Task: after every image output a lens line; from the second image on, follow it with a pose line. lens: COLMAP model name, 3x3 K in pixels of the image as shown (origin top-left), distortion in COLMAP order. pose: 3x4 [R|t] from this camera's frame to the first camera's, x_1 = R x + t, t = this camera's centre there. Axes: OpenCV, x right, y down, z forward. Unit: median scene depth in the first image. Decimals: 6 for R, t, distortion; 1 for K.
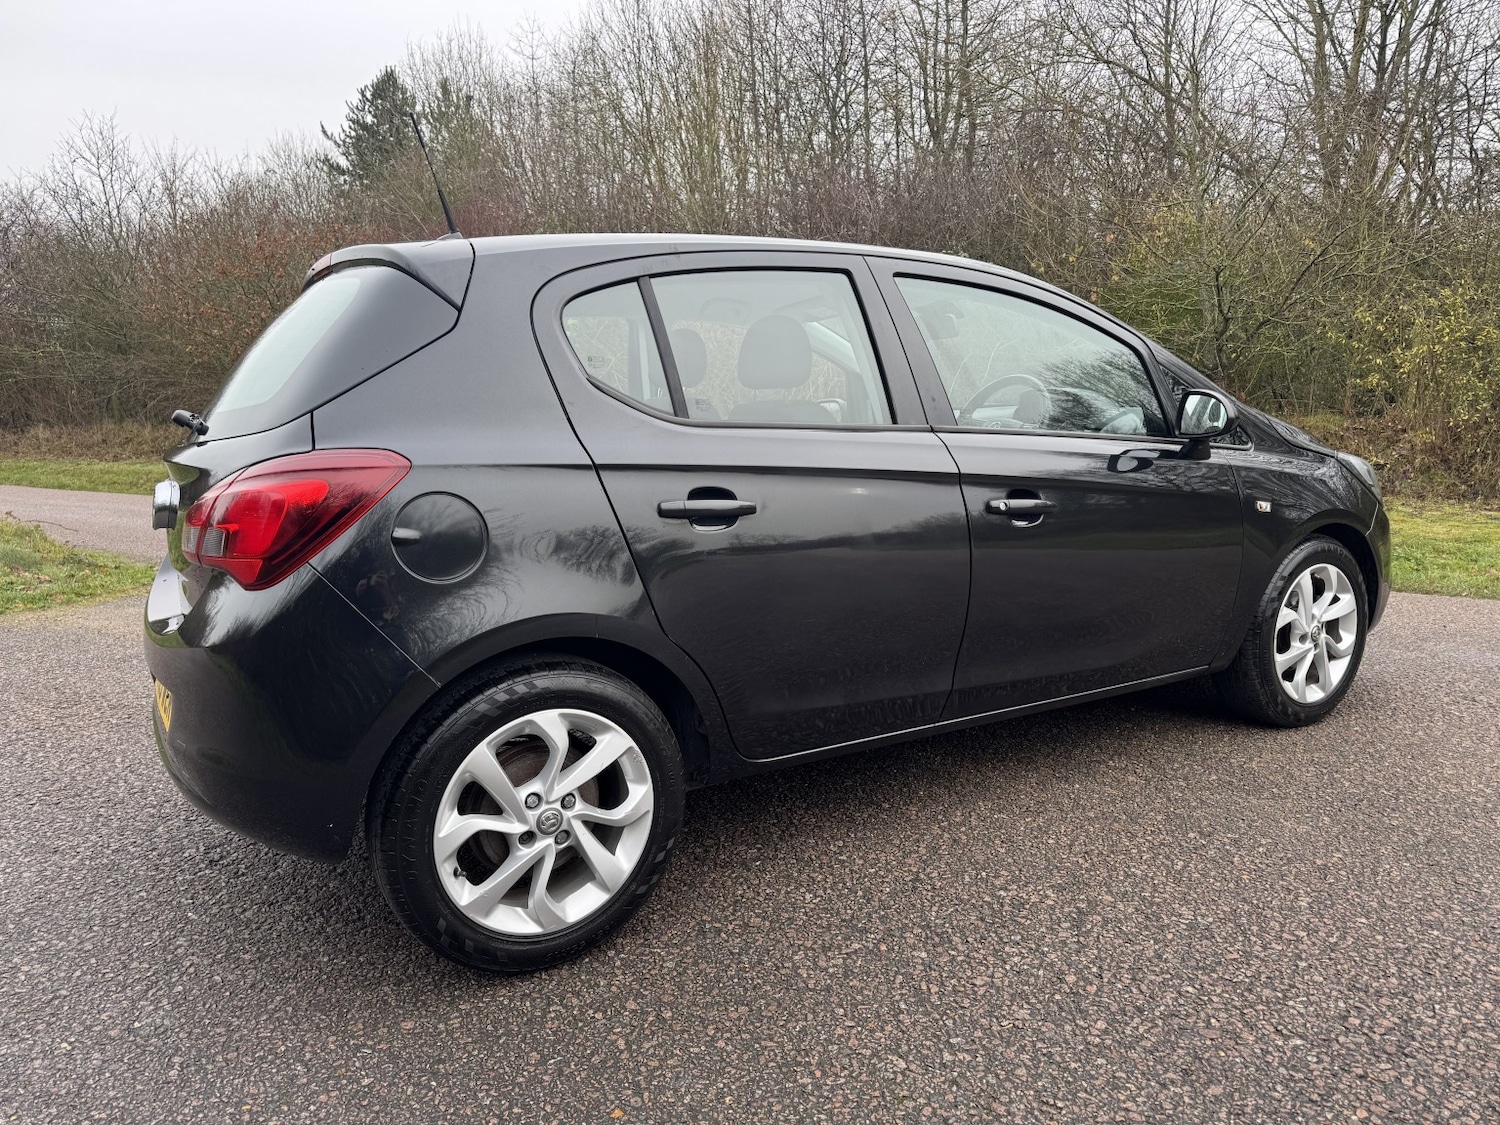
lens RADIAL K [[1066.8, 0, 759.8], [0, 1066.8, 560.7], [0, 0, 1]] dist [0.022598, -0.023289]
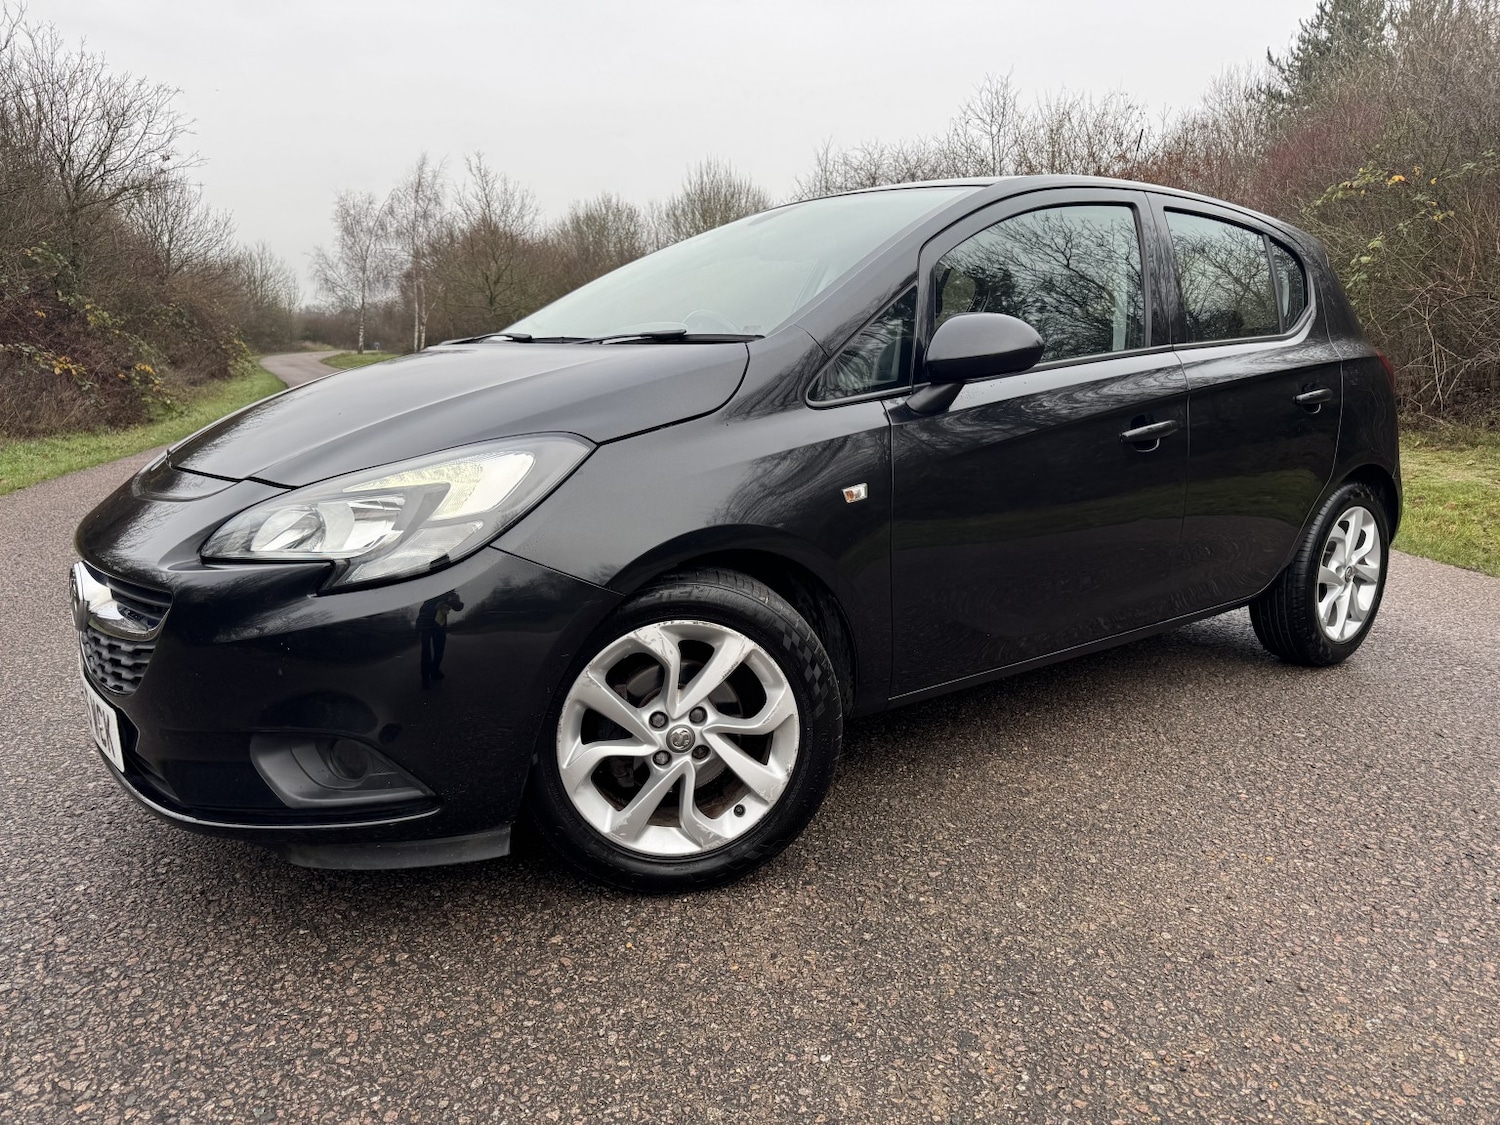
lens RADIAL K [[1071.4, 0, 743.6], [0, 1071.4, 578.2], [0, 0, 1]] dist [0.017177, -0.019087]
pose [[0.669828, 0.177528, -0.720982, 0.488902], [-0.134888, 0.983934, 0.116956, -0.051237], [0.730162, 0.018912, 0.683013, 0.478590]]
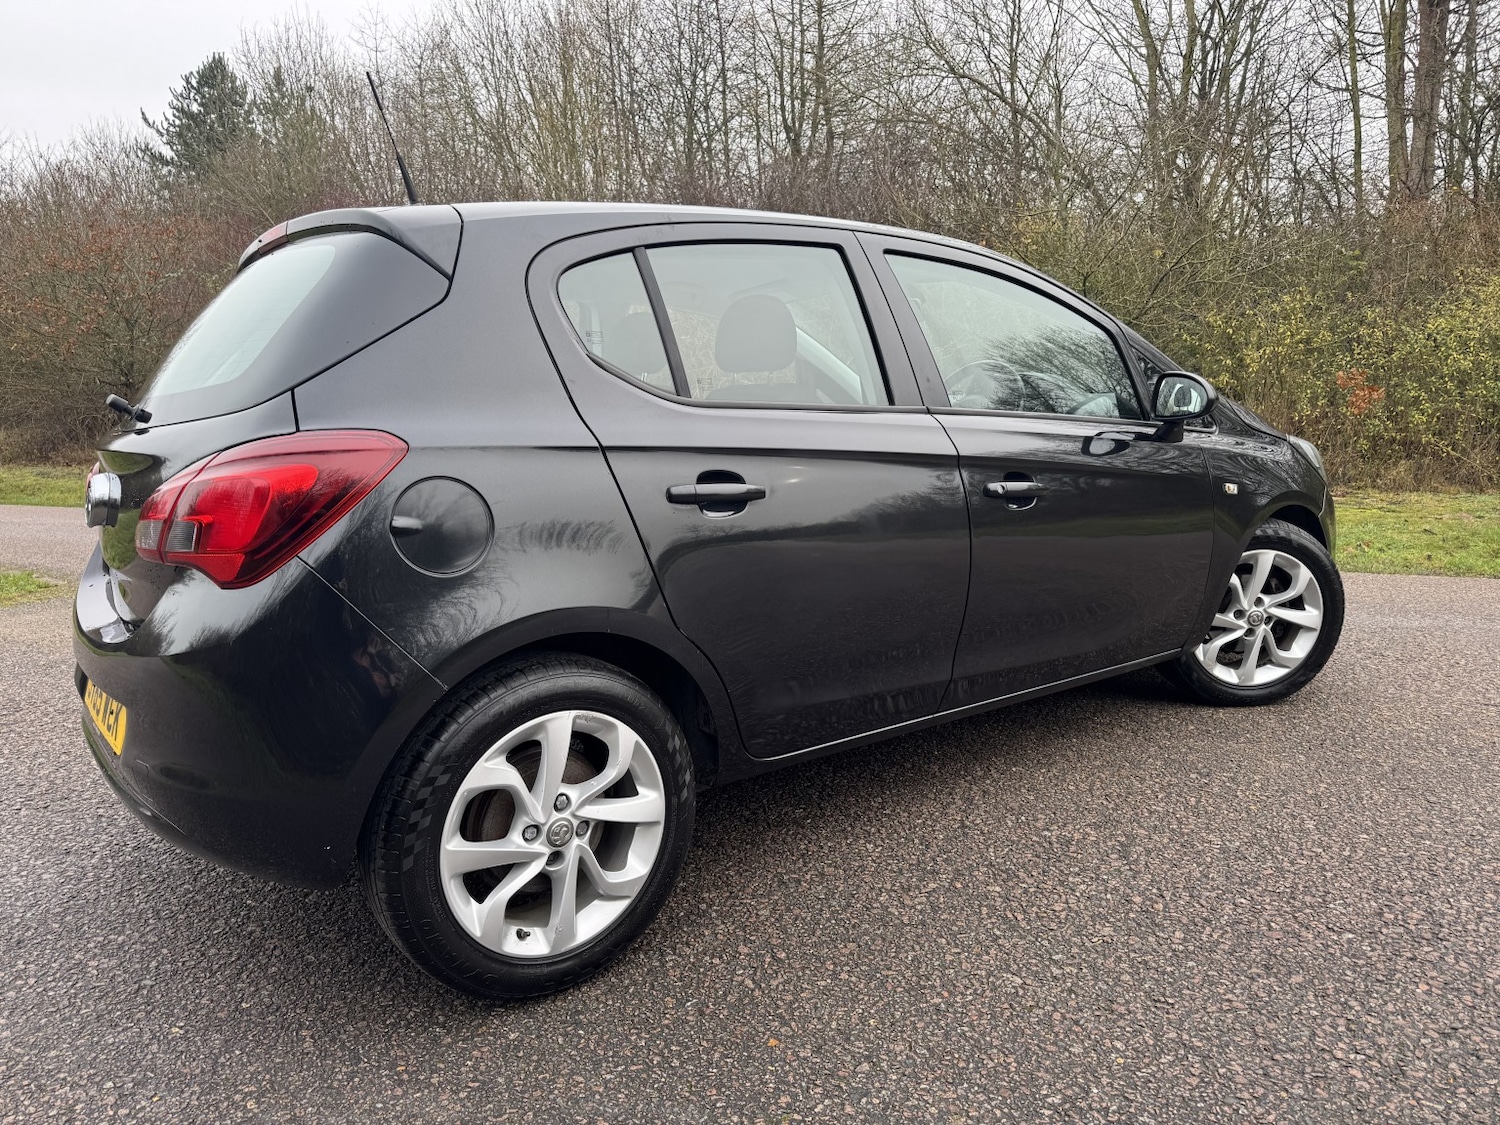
lens RADIAL K [[1066.8, 0, 752.2], [0, 1066.8, 560.0], [0, 0, 1]] dist [0.022598, -0.023289]
pose [[0.991053, -0.021175, 0.131776, -0.124133], [0.021798, 0.999757, -0.003283, 0.019489], [-0.131675, 0.006127, 0.991274, -0.020049]]
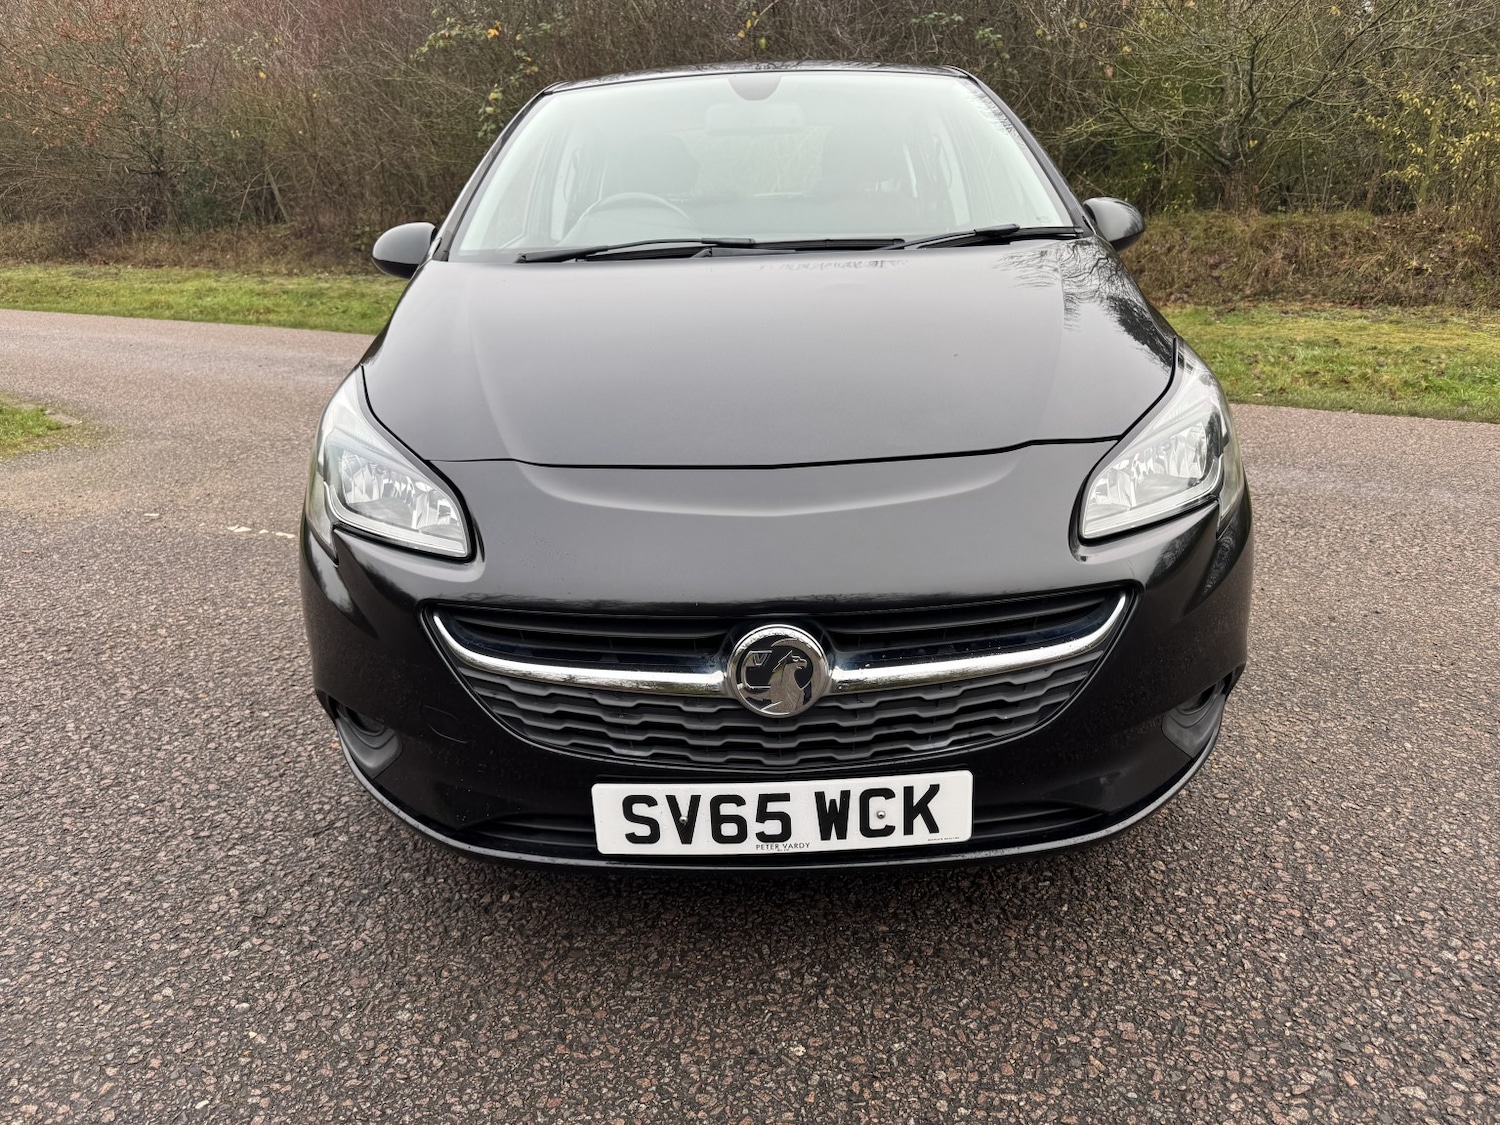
lens RADIAL K [[1071.4, 0, 747.9], [0, 1071.4, 570.3], [0, 0, 1]] dist [0.017177, -0.019087]
pose [[0.997174, -0.024465, 0.071036, -0.166029], [0.010662, 0.982009, 0.188534, -0.040553], [-0.074371, -0.187244, 0.979494, 0.240729]]
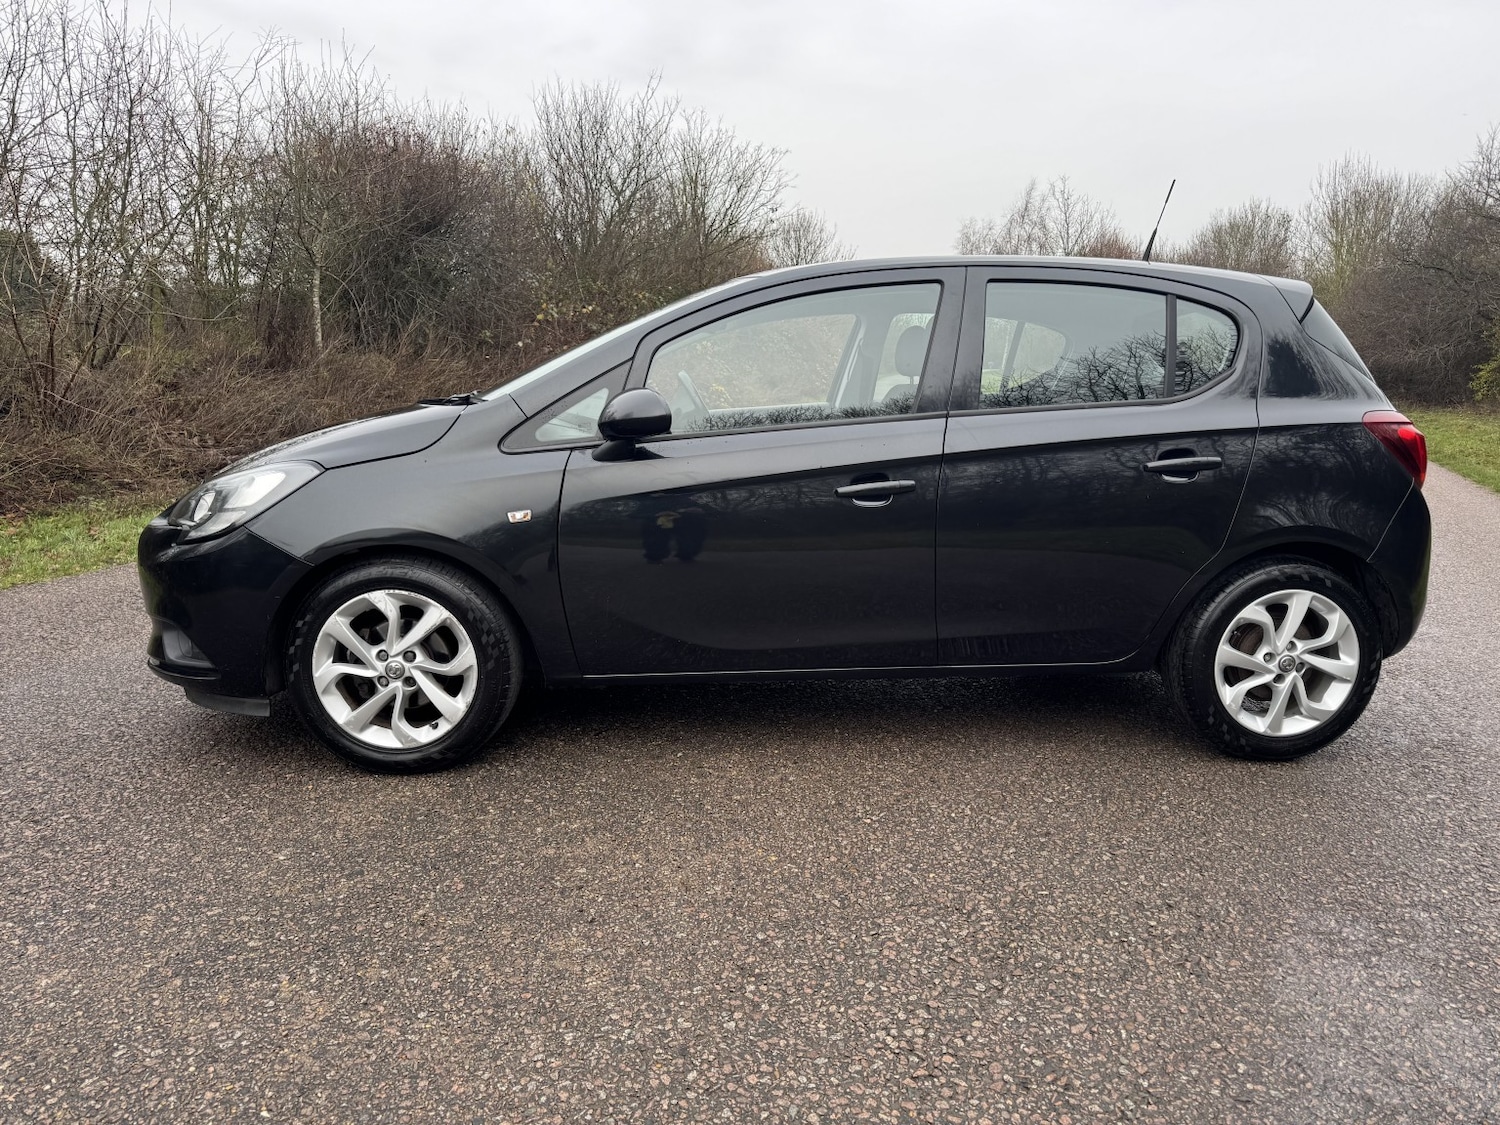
lens RADIAL K [[1071.4, 0, 749.3], [0, 1071.4, 577.0], [0, 0, 1]] dist [0.017177, -0.019087]
pose [[0.169415, 0.214625, -0.961891, 0.890939], [-0.165278, 0.968364, 0.186959, -0.164607], [0.971587, 0.127306, 0.199528, 0.902427]]
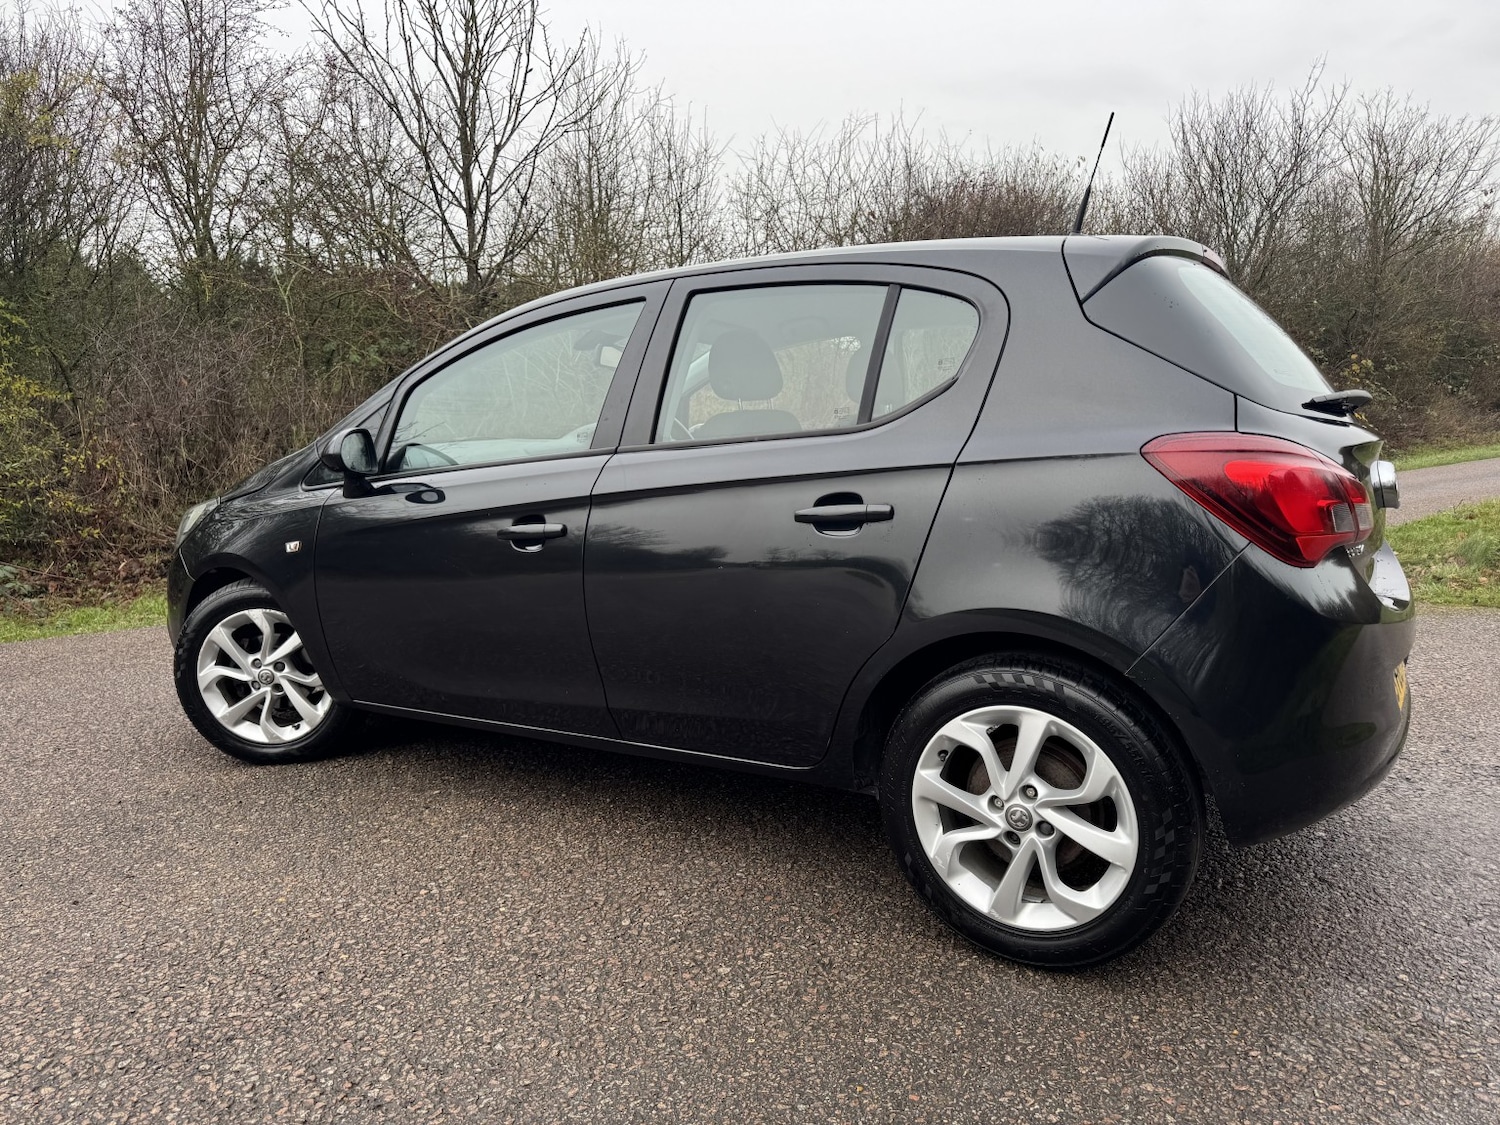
lens RADIAL K [[1071.4, 0, 742.1], [0, 1071.4, 564.3], [0, 0, 1]] dist [0.017177, -0.019087]
pose [[-0.473450, 0.159827, -0.866199, 0.696437], [-0.087495, 0.970003, 0.226803, -0.250278], [0.876464, 0.183168, -0.445264, 1.578827]]
